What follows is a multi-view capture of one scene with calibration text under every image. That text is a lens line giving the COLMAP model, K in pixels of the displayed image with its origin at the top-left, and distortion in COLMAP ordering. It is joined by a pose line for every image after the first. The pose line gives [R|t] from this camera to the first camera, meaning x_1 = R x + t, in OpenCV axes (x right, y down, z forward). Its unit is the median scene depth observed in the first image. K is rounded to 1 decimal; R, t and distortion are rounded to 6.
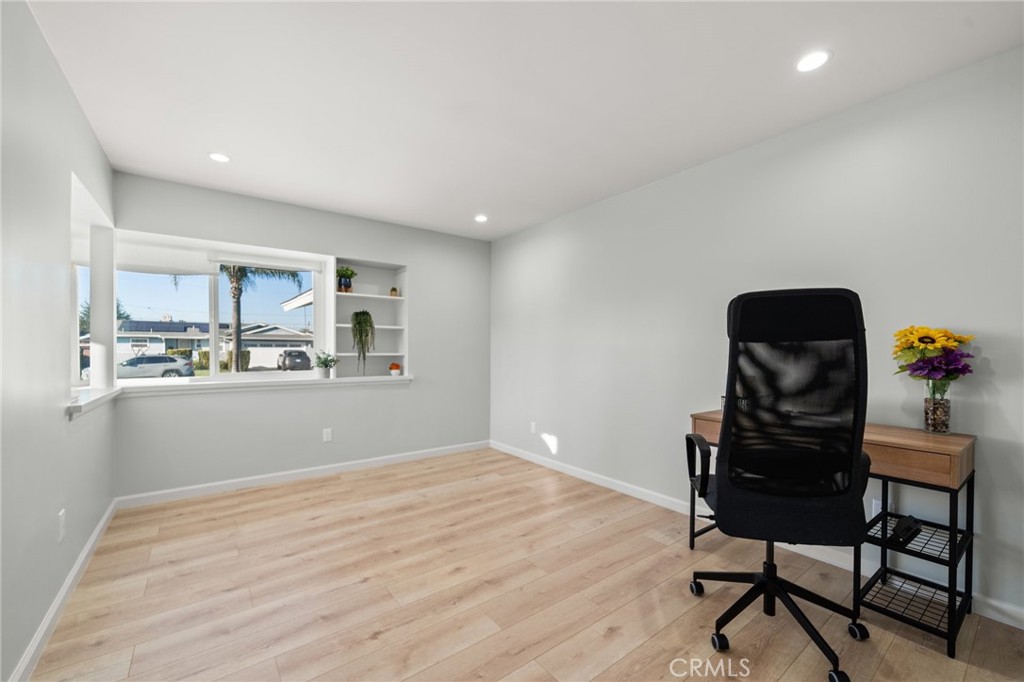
lens RADIAL K [[405.5, 0, 498.9], [0, 405.5, 347.0], [0, 0, 1]] dist [0.000039, 0.000164]
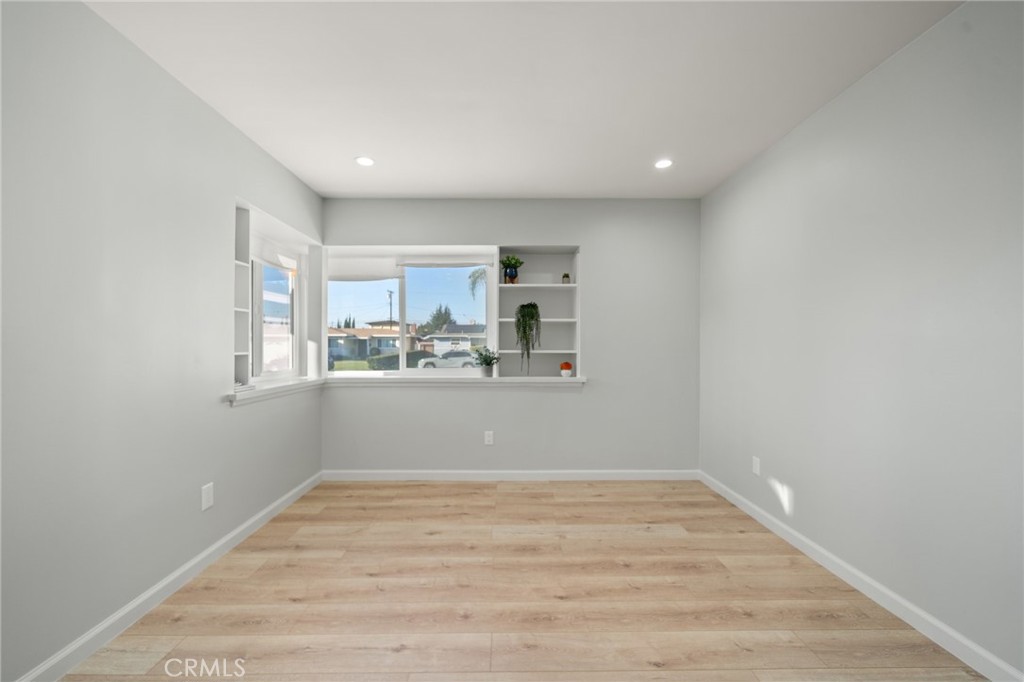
lens RADIAL K [[400.2, 0, 510.1], [0, 400.2, 345.0], [0, 0, 1]] dist [-0.000977, 0.000018]
pose [[0.815416, -0.003327, -0.578867, 0.157160], [0.005092, 0.999986, 0.001426, 0.002128], [0.578854, -0.004111, 0.815421, 0.290385]]
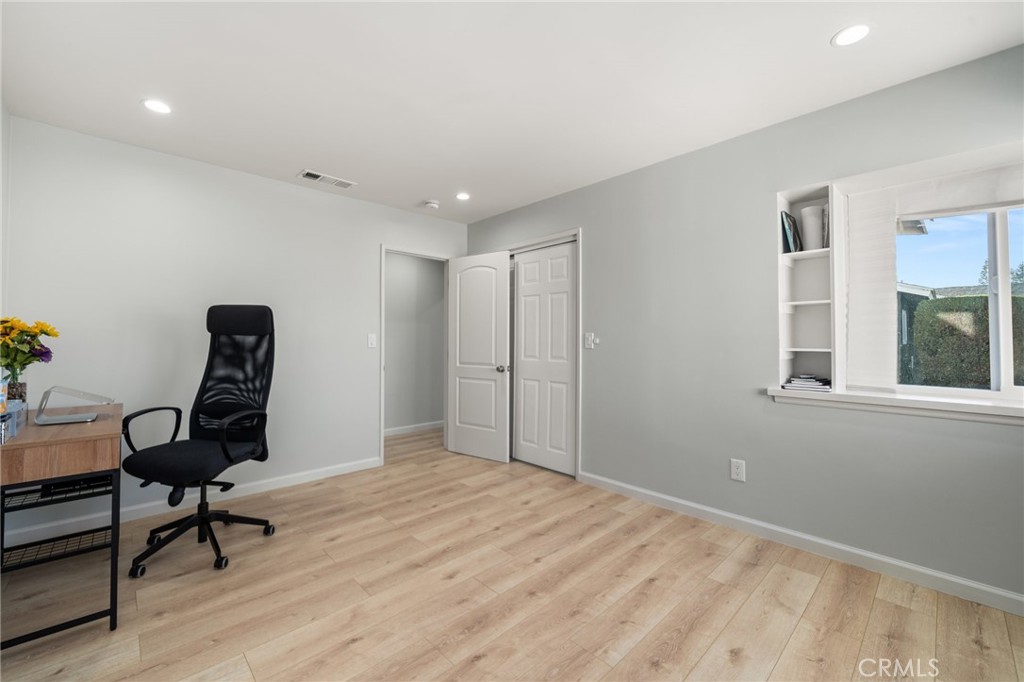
lens RADIAL K [[405.5, 0, 498.9], [0, 405.5, 347.0], [0, 0, 1]] dist [0.000039, 0.000164]
pose [[-0.993186, -0.001610, -0.116525, -0.060902], [-0.002503, 0.999969, 0.007520, 0.008034], [0.116509, 0.007761, -0.993159, 1.156658]]
